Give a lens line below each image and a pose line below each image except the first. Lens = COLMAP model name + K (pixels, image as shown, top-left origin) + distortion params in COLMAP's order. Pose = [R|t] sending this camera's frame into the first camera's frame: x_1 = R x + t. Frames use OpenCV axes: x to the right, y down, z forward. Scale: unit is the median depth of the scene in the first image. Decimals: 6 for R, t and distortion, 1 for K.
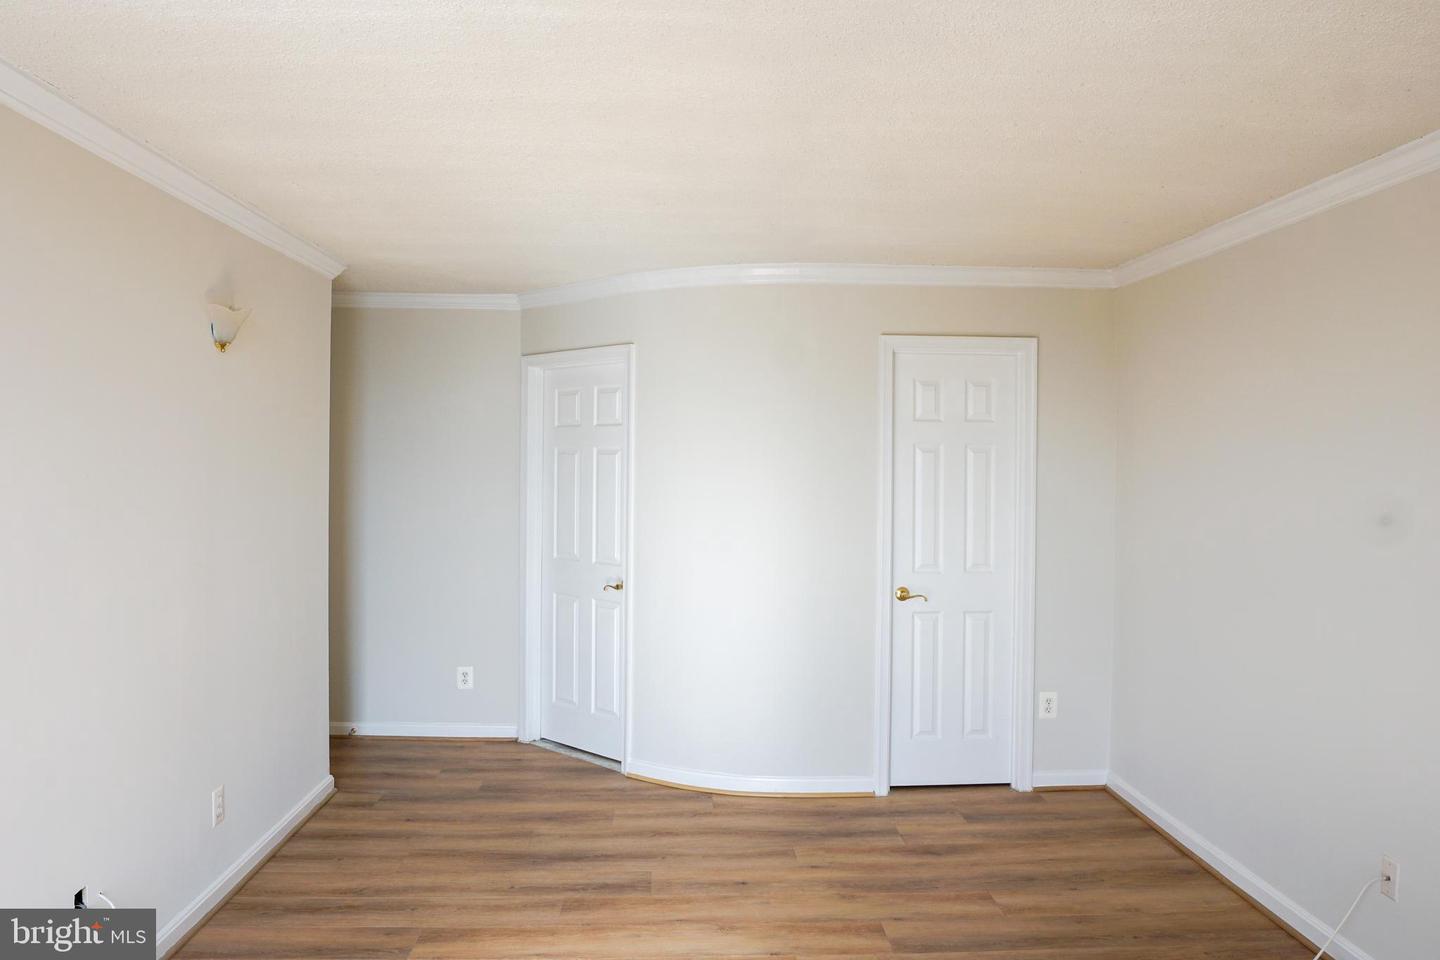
lens RADIAL K [[1059.7, 0, 722.5], [0, 1059.7, 472.1], [0, 0, 1]] dist [-0.087297, 0.045078]
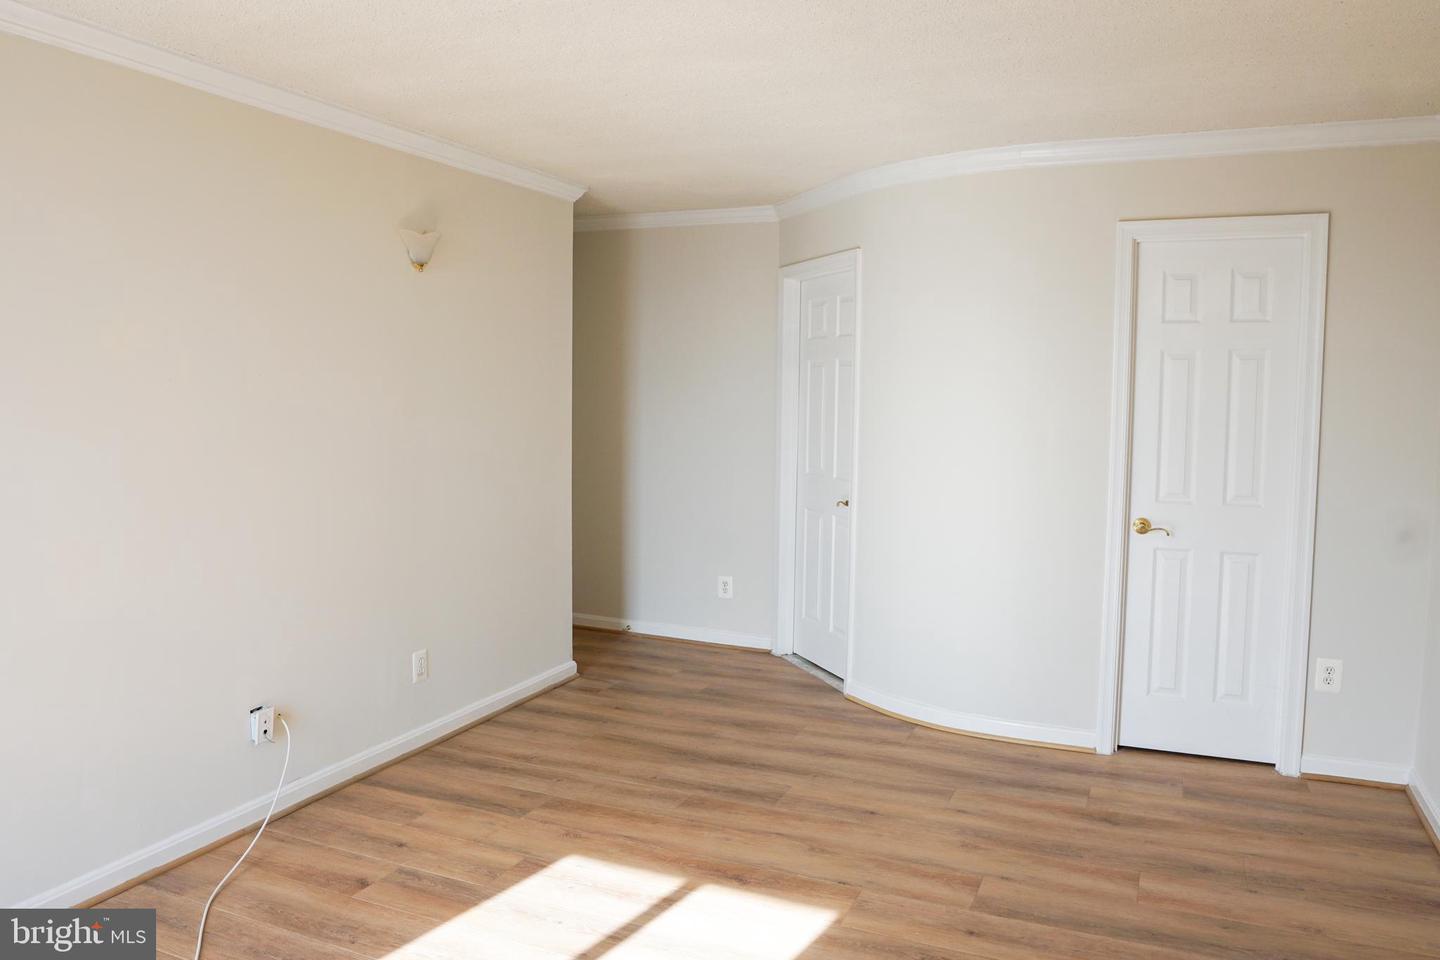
lens RADIAL K [[1080.8, 0, 678.8], [0, 1080.8, 479.7], [0, 0, 1]] dist [-0.092939, 0.044885]
pose [[0.881303, 0.039916, -0.470863, 0.254385], [-0.007217, 0.997447, 0.071048, 0.020327], [0.472496, -0.059216, 0.879341, 0.069890]]
